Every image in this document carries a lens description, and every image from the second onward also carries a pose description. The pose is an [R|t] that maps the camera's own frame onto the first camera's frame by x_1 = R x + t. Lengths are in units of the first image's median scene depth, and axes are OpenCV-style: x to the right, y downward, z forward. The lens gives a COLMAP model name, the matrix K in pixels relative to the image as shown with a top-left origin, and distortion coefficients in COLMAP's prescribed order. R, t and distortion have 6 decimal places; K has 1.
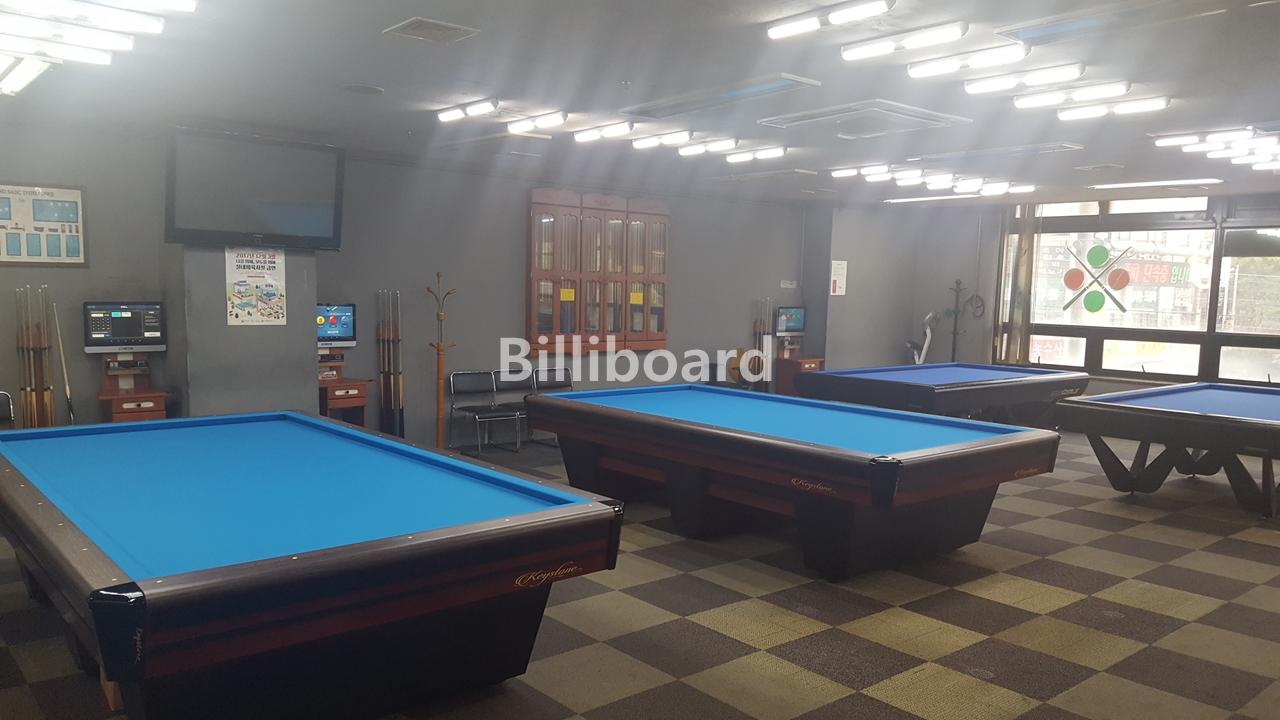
lens RADIAL K [[944.8, 0, 636.4], [0, 944.8, 388.4], [0, 0, 1]] dist [0.141974, -0.238594]
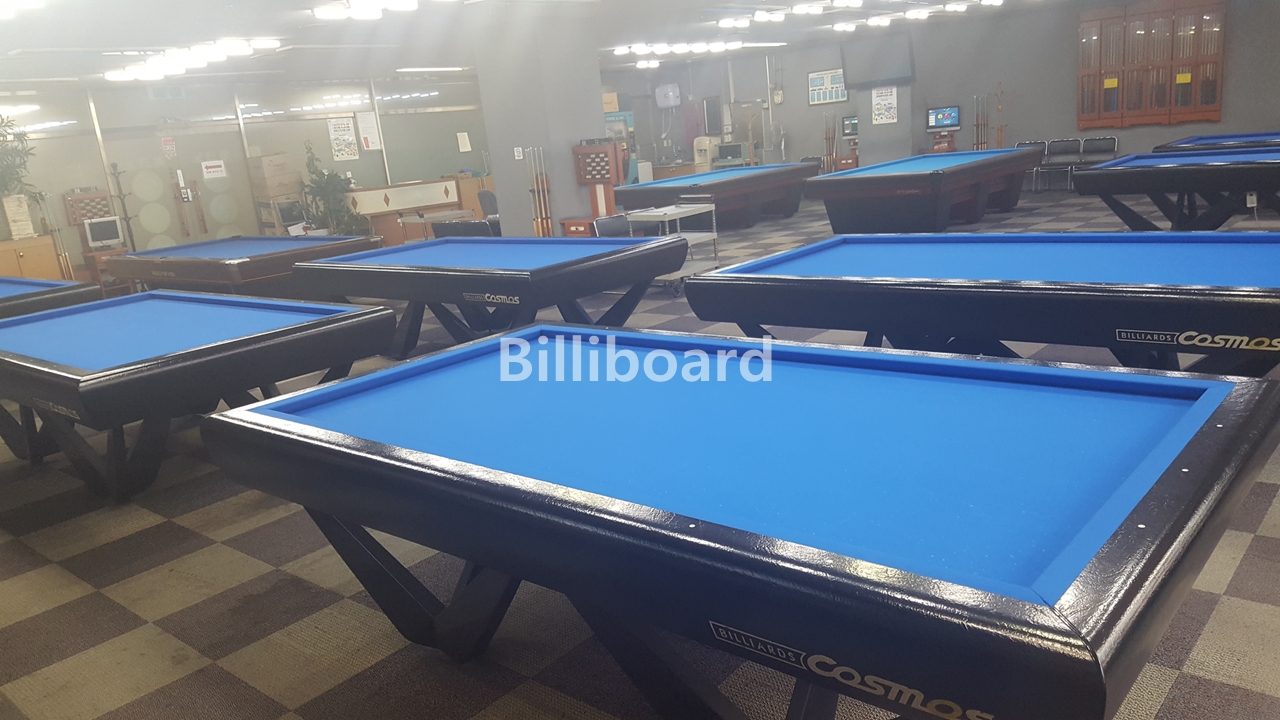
lens RADIAL K [[944.8, 0, 636.4], [0, 944.8, 388.4], [0, 0, 1]] dist [0.141974, -0.238594]
pose [[0.133571, 0.227258, -0.964631, 1.787002], [-0.005718, 0.973513, 0.228559, 0.026015], [0.991023, -0.025013, 0.131333, 0.139396]]
